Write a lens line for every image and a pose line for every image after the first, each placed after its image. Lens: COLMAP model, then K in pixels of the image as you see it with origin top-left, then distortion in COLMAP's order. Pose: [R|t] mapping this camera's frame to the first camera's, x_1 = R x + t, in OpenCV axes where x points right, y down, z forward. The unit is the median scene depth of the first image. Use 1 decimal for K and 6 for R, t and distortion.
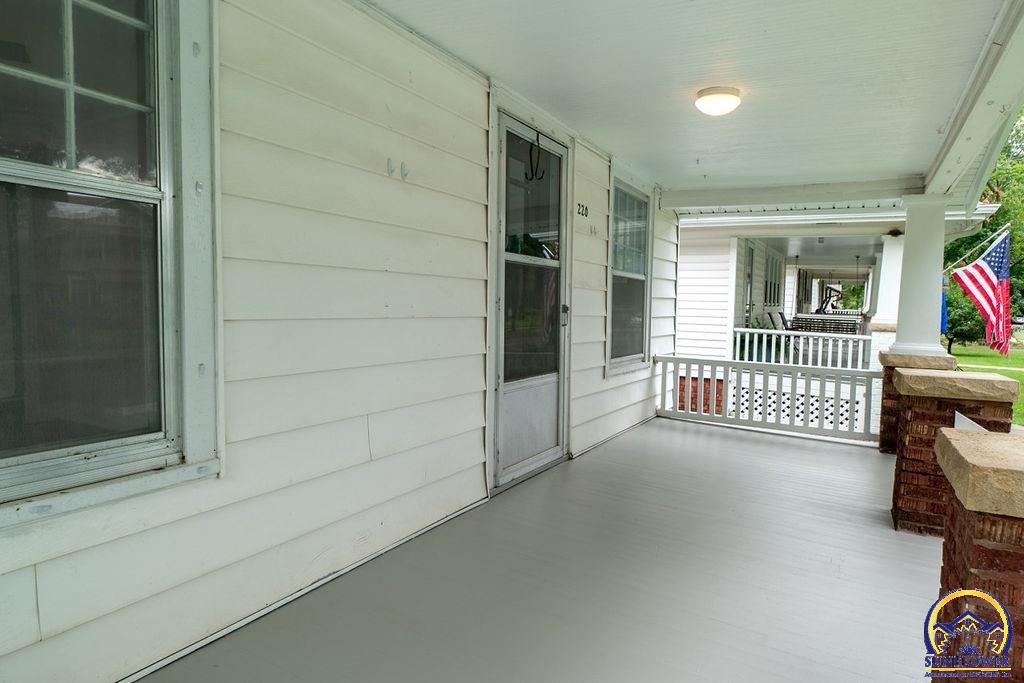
lens RADIAL K [[630.2, 0, 512.4], [0, 630.2, 341.8], [0, 0, 1]] dist [0.010811, 0.002200]
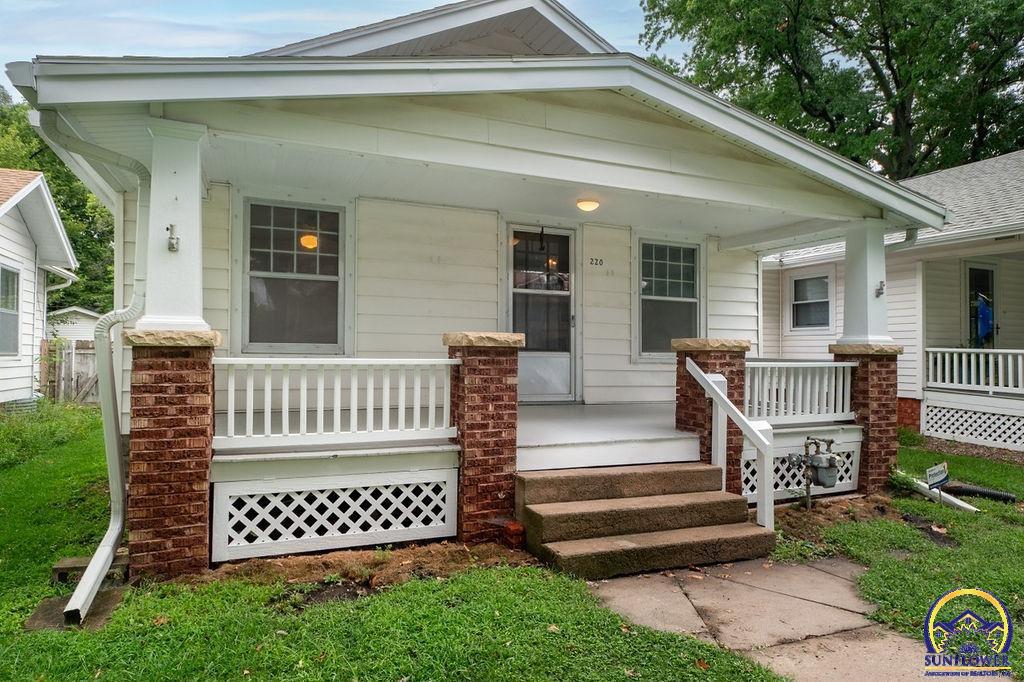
lens RADIAL K [[630.2, 0, 513.9], [0, 630.2, 343.6], [0, 0, 1]] dist [0.010811, 0.002200]
pose [[0.779845, -0.022728, -0.625560, 1.065704], [-0.034349, 0.996281, -0.079019, 0.168659], [0.625029, 0.083110, 0.776164, -0.491898]]
